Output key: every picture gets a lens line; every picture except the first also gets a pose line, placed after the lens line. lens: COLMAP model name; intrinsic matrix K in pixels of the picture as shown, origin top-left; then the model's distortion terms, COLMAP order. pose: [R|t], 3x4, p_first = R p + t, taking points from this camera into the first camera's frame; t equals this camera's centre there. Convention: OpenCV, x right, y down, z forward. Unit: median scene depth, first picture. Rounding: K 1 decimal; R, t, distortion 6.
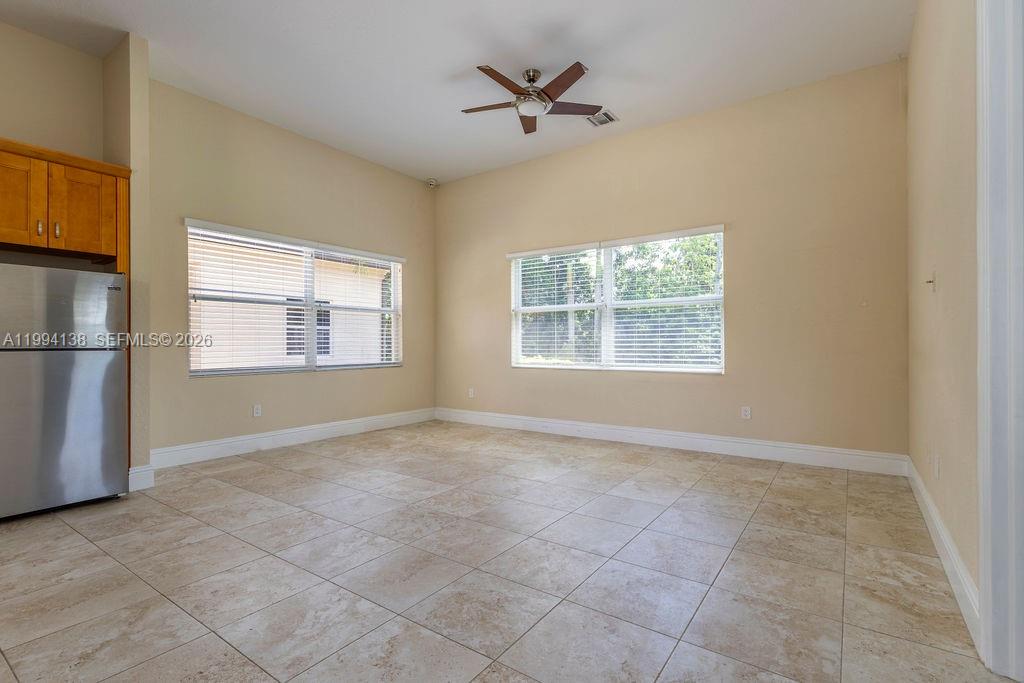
lens RADIAL K [[473.9, 0, 510.0], [0, 473.9, 338.9], [0, 0, 1]] dist [0.001302, 0.001134]
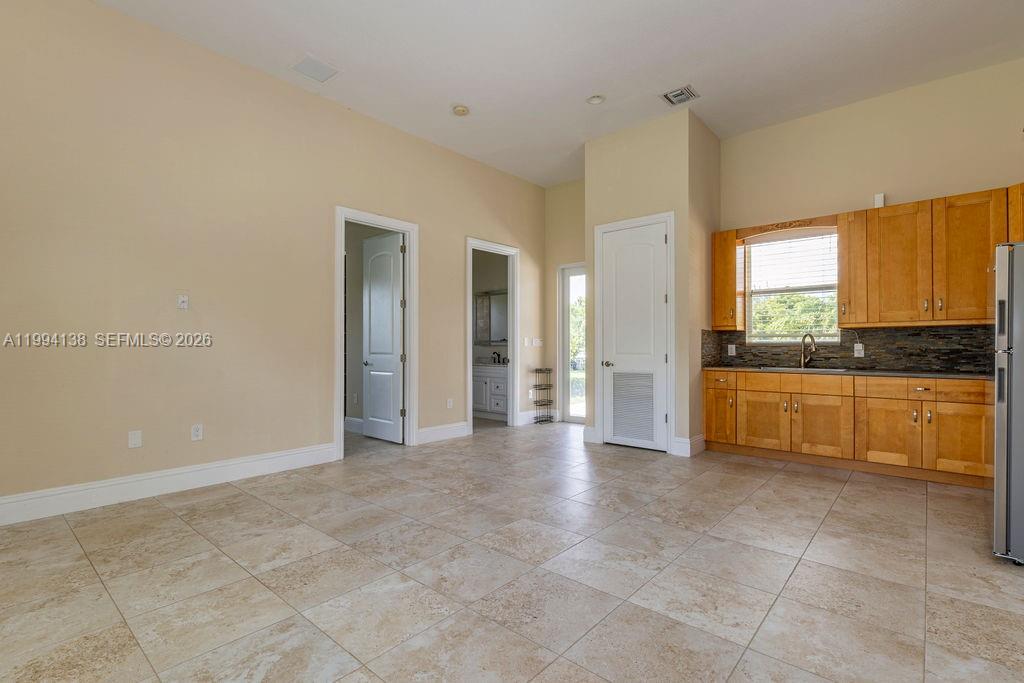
lens RADIAL K [[473.9, 0, 515.2], [0, 473.9, 348.2], [0, 0, 1]] dist [0.001302, 0.001134]
pose [[-0.995930, 0.002690, 0.090092, -0.154511], [0.001781, 0.999947, -0.010160, 0.020693], [-0.090115, -0.009958, -0.995882, 1.855360]]
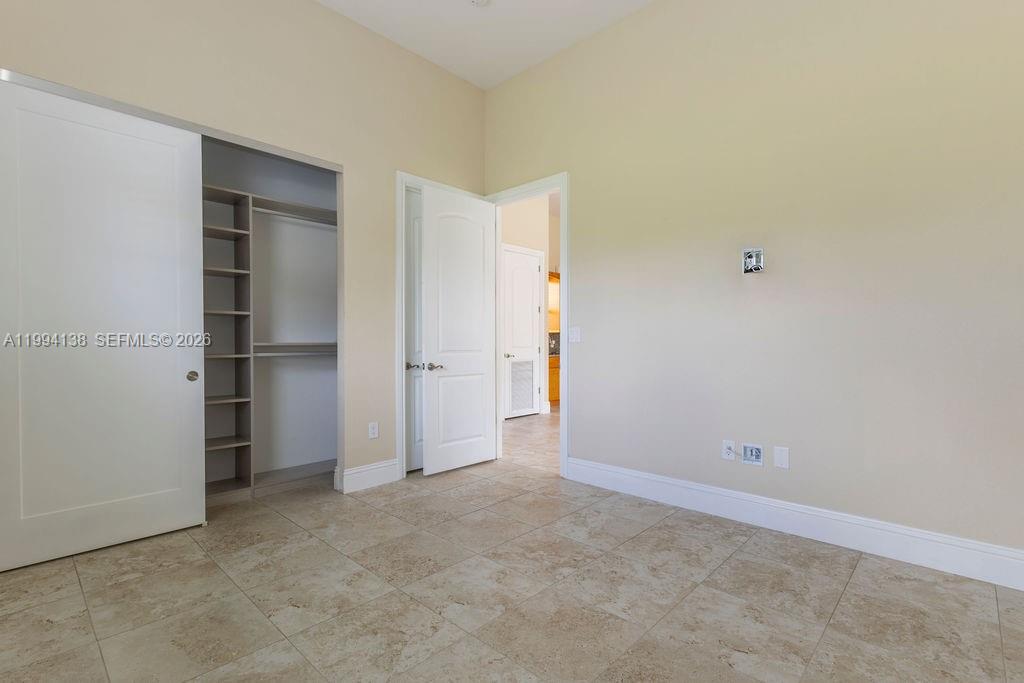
lens RADIAL K [[473.9, 0, 514.8], [0, 473.9, 346.8], [0, 0, 1]] dist [0.001302, 0.001134]
pose [[-0.131770, 0.015674, -0.991156, 1.707433], [0.010687, 0.999839, 0.014391, -0.009504], [0.991223, -0.008696, -0.131916, 0.503281]]
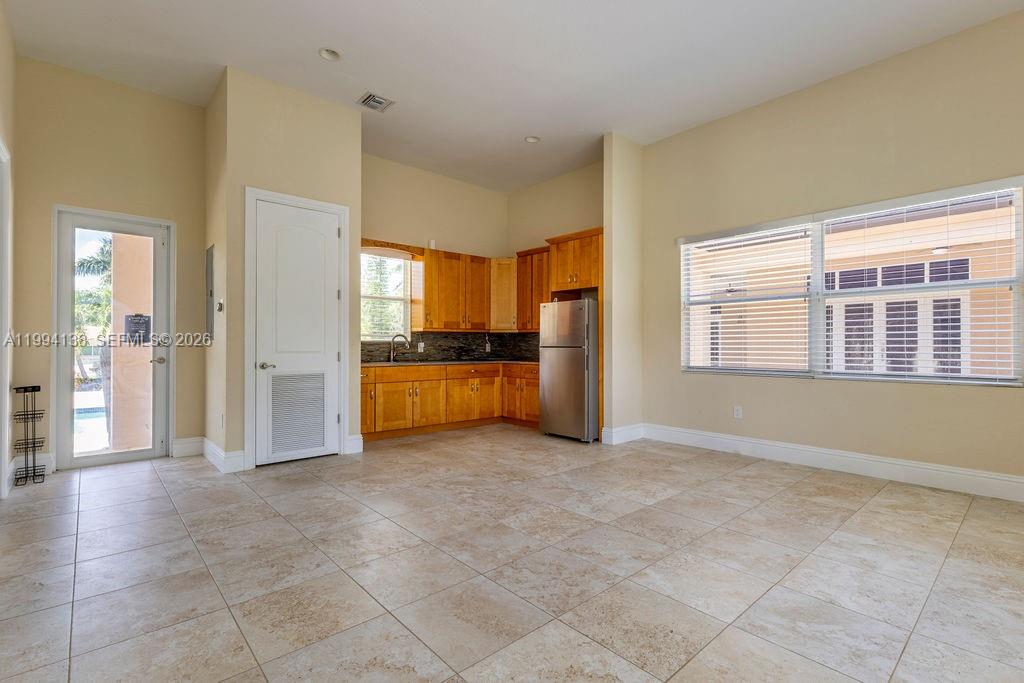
lens RADIAL K [[473.9, 0, 508.2], [0, 473.9, 342.5], [0, 0, 1]] dist [0.001302, 0.001134]
pose [[-0.221687, -0.004127, -0.975109, 0.792393], [0.012685, 0.999894, -0.007116, 0.012663], [0.975035, -0.013947, -0.221611, 1.144874]]
